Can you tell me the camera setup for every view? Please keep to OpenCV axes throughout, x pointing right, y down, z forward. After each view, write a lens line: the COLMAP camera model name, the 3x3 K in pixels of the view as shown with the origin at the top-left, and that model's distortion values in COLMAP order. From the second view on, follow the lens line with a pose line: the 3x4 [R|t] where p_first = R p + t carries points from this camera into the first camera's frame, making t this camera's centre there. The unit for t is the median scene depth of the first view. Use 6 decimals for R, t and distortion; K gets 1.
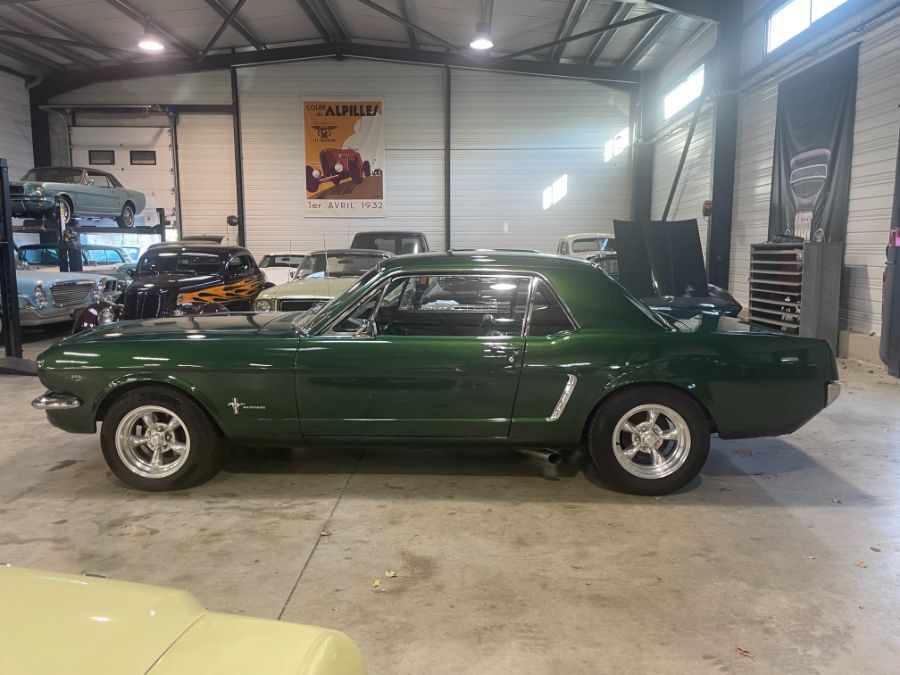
lens RADIAL K [[677.9, 0, 450.3], [0, 677.9, 338.5], [0, 0, 1]] dist [0.079419, -0.097825]
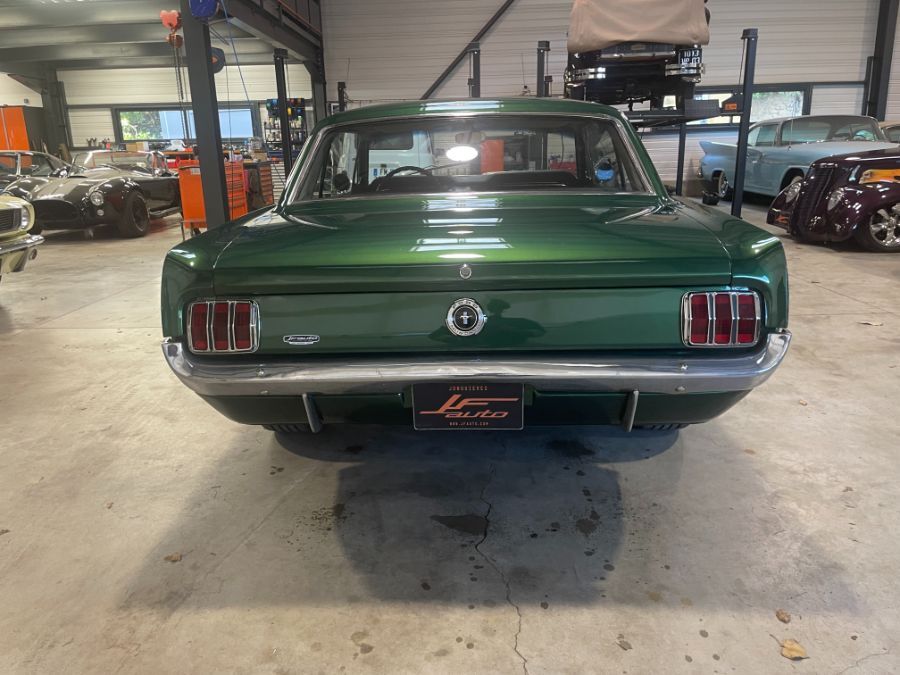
lens RADIAL K [[677.9, 0, 436.0], [0, 677.9, 343.2], [0, 0, 1]] dist [0.079419, -0.097825]
pose [[-0.005240, 0.274801, -0.961487, 0.866375], [-0.106421, 0.955887, 0.273780, -0.075331], [0.994307, 0.103757, 0.024236, 0.989320]]
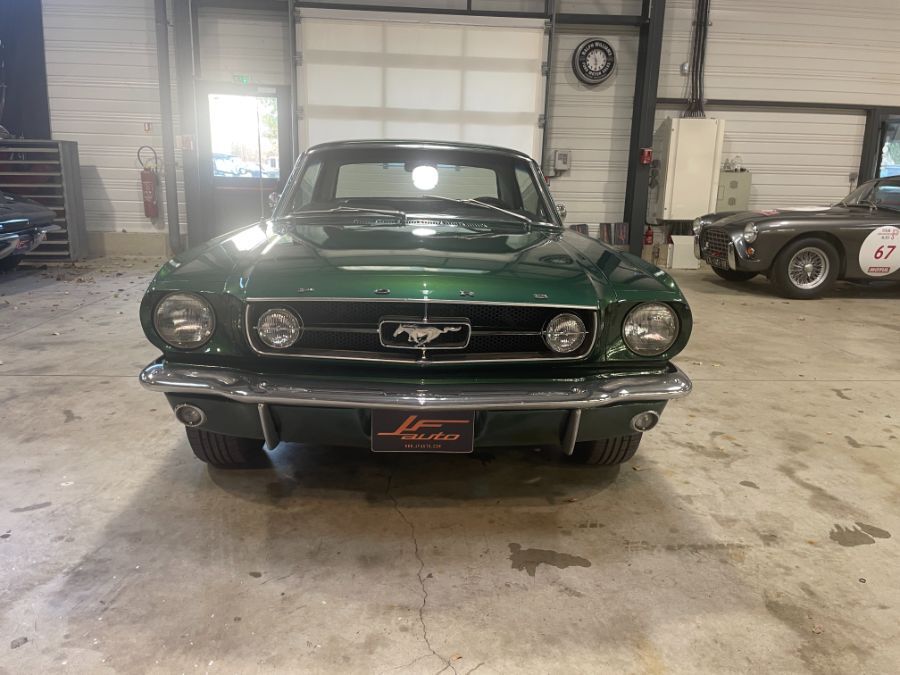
lens RADIAL K [[677.9, 0, 452.6], [0, 677.9, 336.7], [0, 0, 1]] dist [0.079419, -0.097825]
pose [[-0.094143, -0.226648, 0.969416, -0.970477], [0.107690, 0.965709, 0.236239, -0.082058], [-0.989717, 0.126637, -0.066507, 1.066991]]
